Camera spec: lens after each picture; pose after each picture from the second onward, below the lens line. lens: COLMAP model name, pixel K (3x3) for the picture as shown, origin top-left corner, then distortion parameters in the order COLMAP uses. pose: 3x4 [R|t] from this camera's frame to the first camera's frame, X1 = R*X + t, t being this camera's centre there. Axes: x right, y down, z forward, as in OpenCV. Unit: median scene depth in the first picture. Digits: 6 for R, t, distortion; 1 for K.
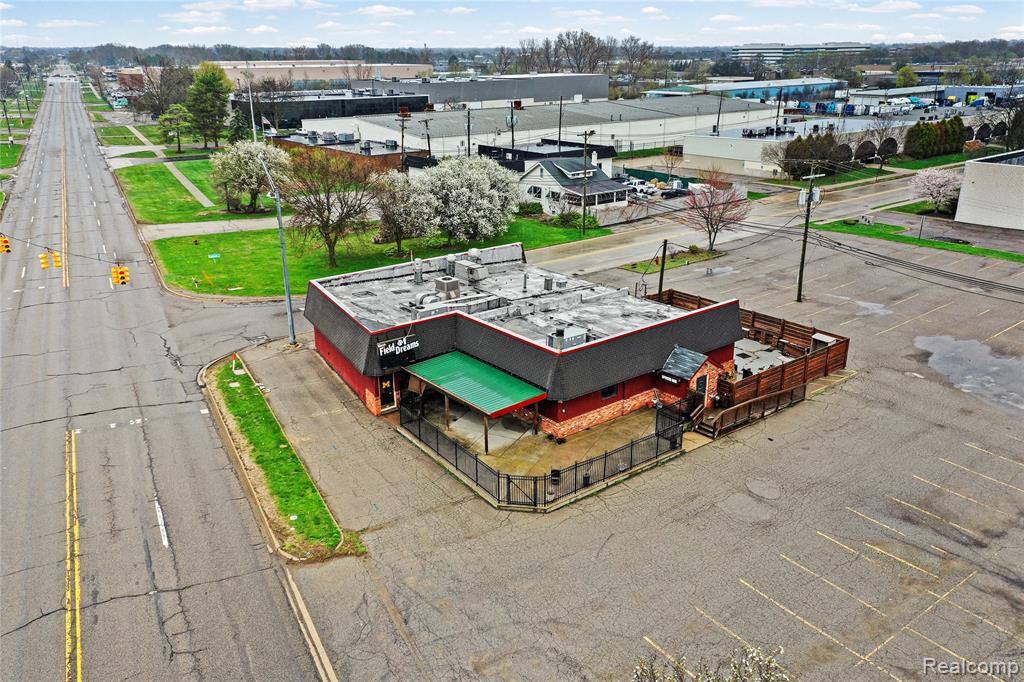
lens RADIAL K [[813.6, 0, 509.1], [0, 813.6, 342.0], [0, 0, 1]] dist [0.018807, 0.004024]
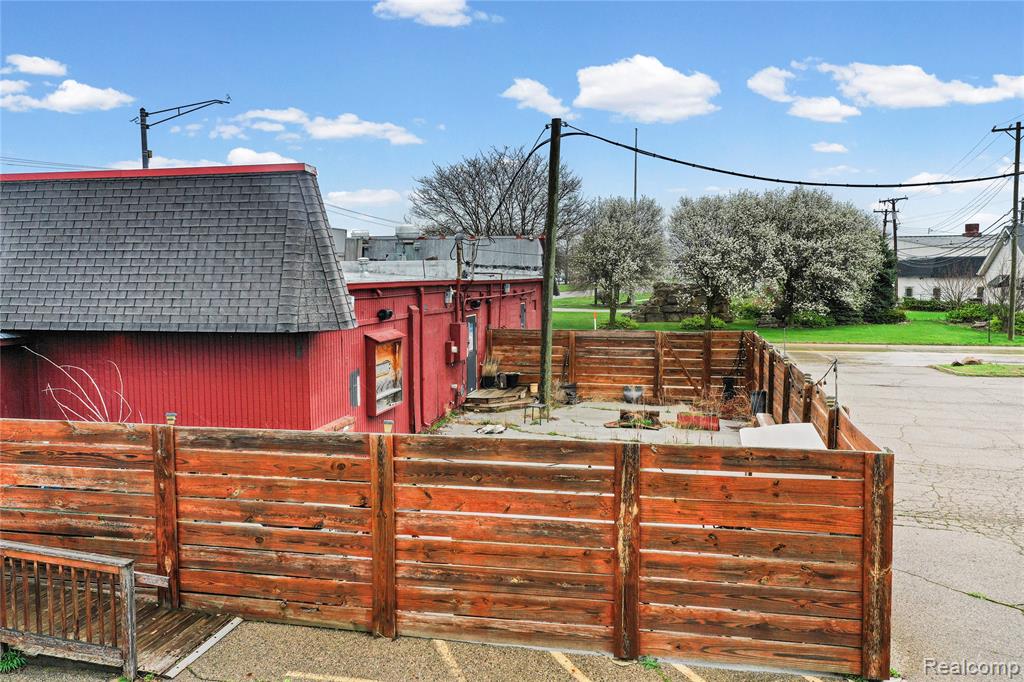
lens RADIAL K [[813.6, 0, 509.1], [0, 813.6, 342.0], [0, 0, 1]] dist [0.018807, 0.004024]
pose [[0.635258, 0.068490, -0.769257, 0.454429], [-0.260757, 0.956589, -0.130166, 0.011045], [0.726948, 0.283278, 0.625540, 0.820013]]
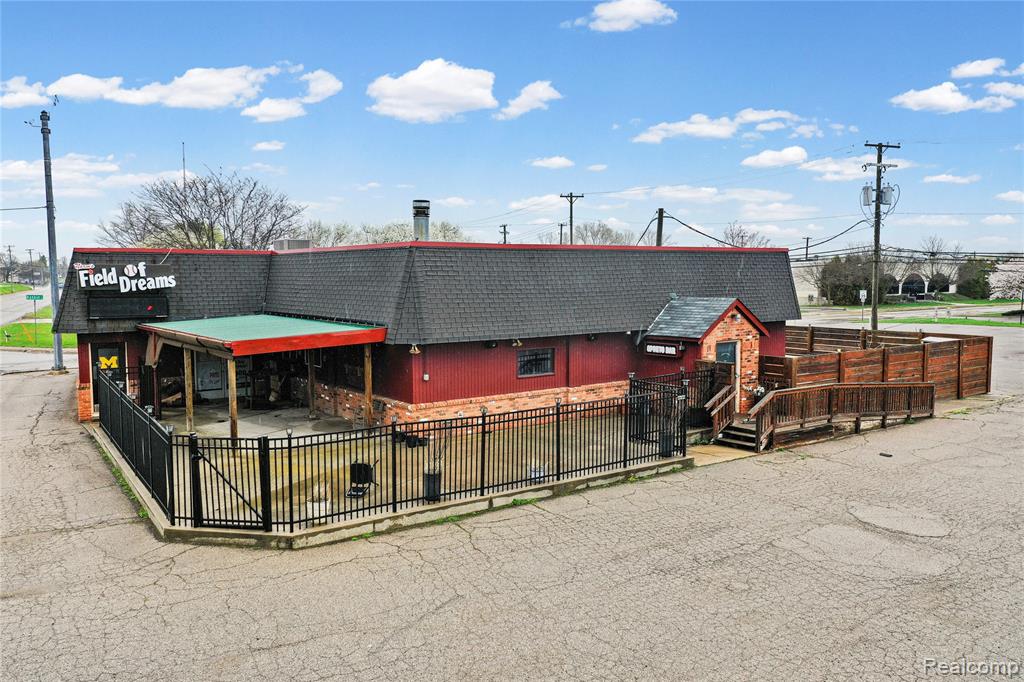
lens RADIAL K [[813.6, 0, 509.1], [0, 813.6, 342.0], [0, 0, 1]] dist [0.018807, 0.004024]
pose [[0.999331, 0.005832, -0.036110, 0.100366], [-0.014931, 0.966251, -0.257171, 0.140977], [0.033392, 0.257538, 0.965691, 0.423506]]
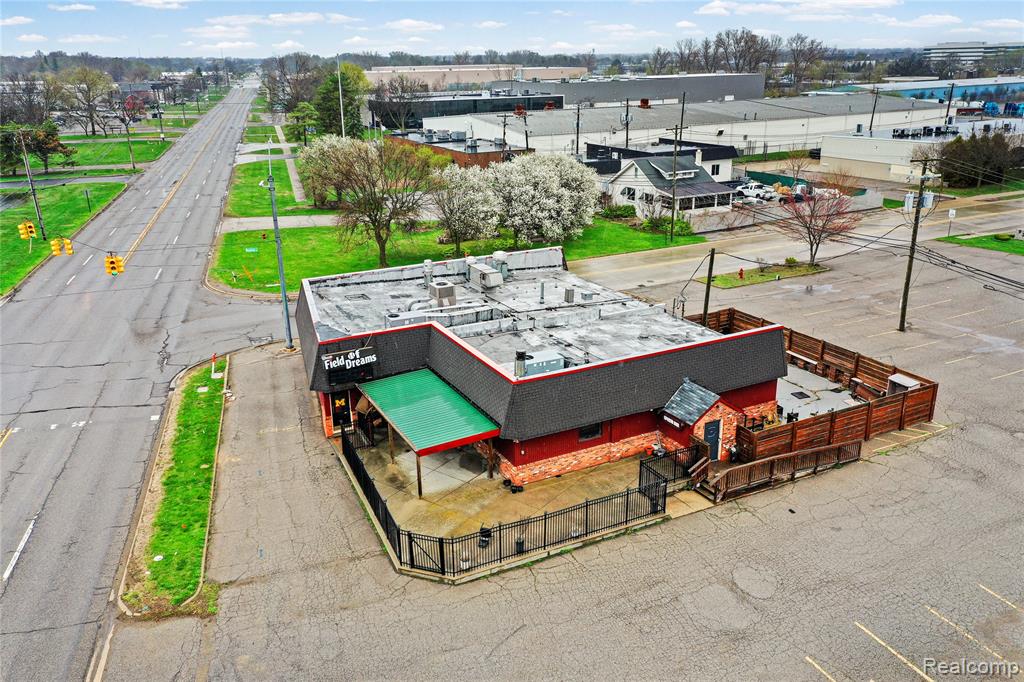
lens RADIAL K [[813.6, 0, 509.1], [0, 813.6, 342.0], [0, 0, 1]] dist [0.018807, 0.004024]
pose [[0.980222, 0.056767, -0.189585, 0.154854], [-0.058039, 0.998314, -0.001160, -0.017989], [0.189199, 0.012140, 0.981864, 0.153515]]
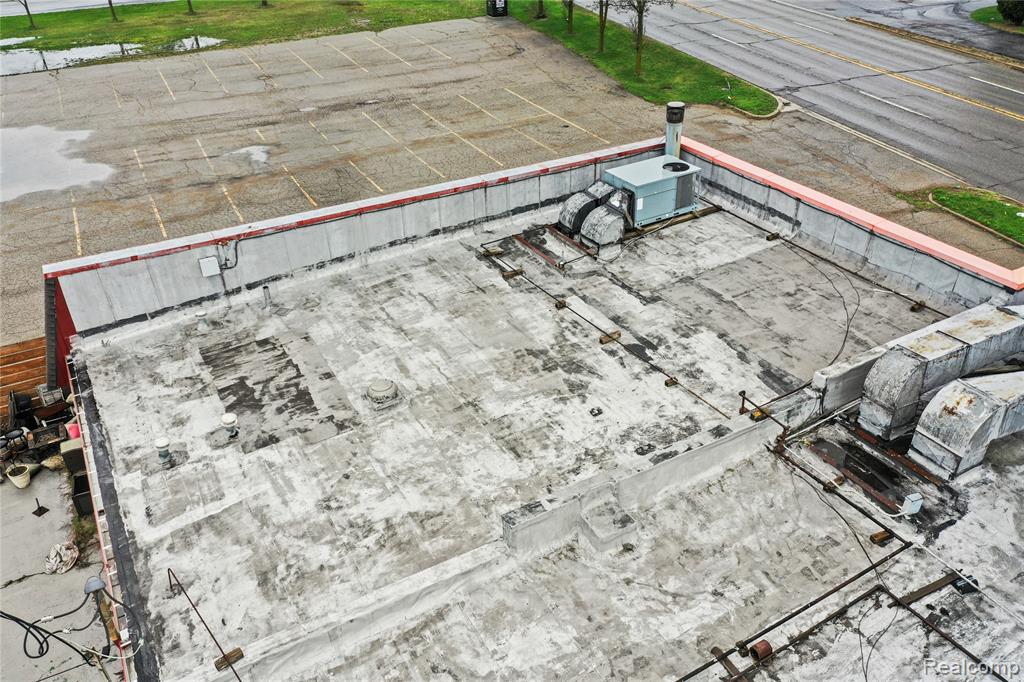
lens RADIAL K [[813.6, 0, 509.1], [0, 813.6, 342.0], [0, 0, 1]] dist [0.018807, 0.004024]
pose [[-0.987127, -0.063216, 0.146914, 0.060698], [0.076703, 0.618926, 0.781695, -0.231135], [-0.140344, 0.782901, -0.606110, 1.062445]]
